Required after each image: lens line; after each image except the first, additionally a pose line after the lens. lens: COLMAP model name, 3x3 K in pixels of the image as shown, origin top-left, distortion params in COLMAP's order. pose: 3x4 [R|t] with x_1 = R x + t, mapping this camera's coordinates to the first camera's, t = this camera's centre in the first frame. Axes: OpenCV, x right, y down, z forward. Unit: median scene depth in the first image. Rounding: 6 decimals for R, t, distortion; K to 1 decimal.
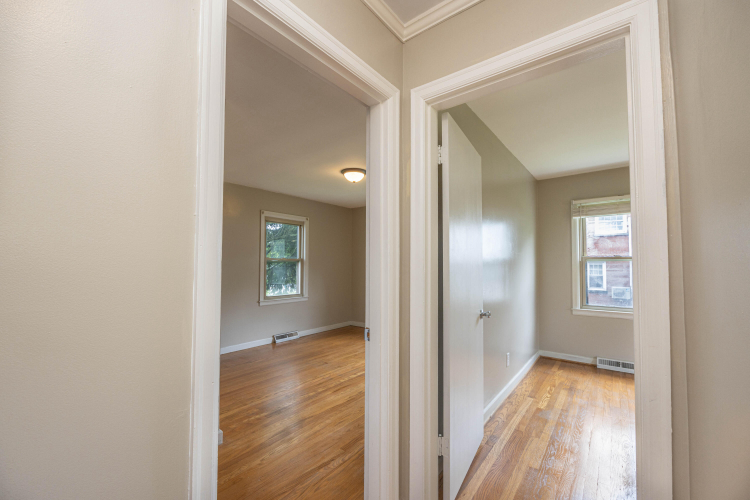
lens RADIAL K [[309.3, 0, 380.8], [0, 309.3, 255.0], [0, 0, 1]] dist [0.000998, 0.000011]
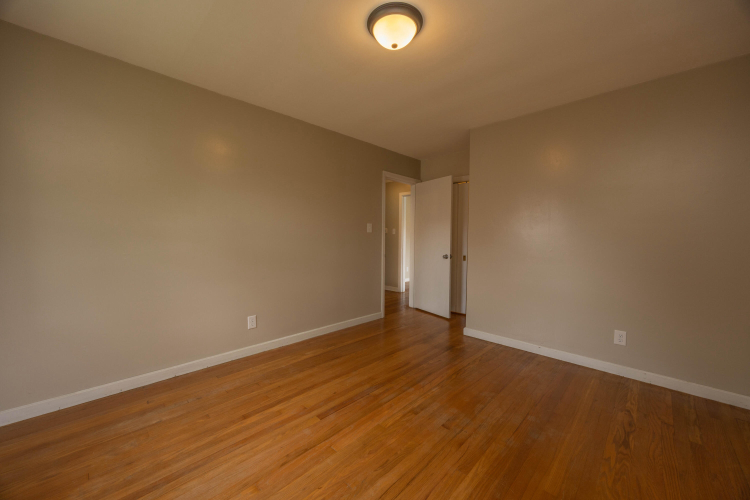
lens RADIAL K [[294.6, 0, 377.3], [0, 294.6, 254.0], [0, 0, 1]] dist [-0.000066, -0.000143]
pose [[-0.992912, -0.019876, 0.117177, -0.092367], [-0.016961, 0.999523, 0.025821, 0.051905], [-0.117634, 0.023651, -0.992775, 1.149137]]
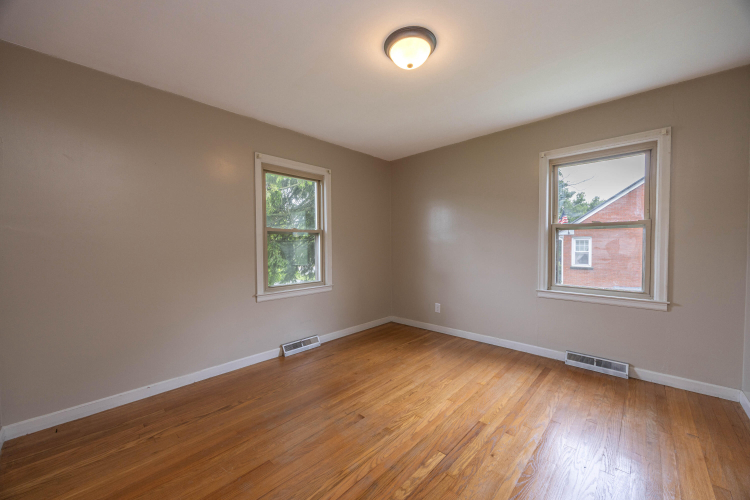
lens RADIAL K [[294.6, 0, 377.3], [0, 294.6, 254.0], [0, 0, 1]] dist [-0.000066, -0.000143]
pose [[0.994626, -0.005747, -0.103372, -0.073404], [0.013027, 0.997470, 0.069883, 0.023338], [0.102709, -0.070854, 0.992185, 0.401085]]
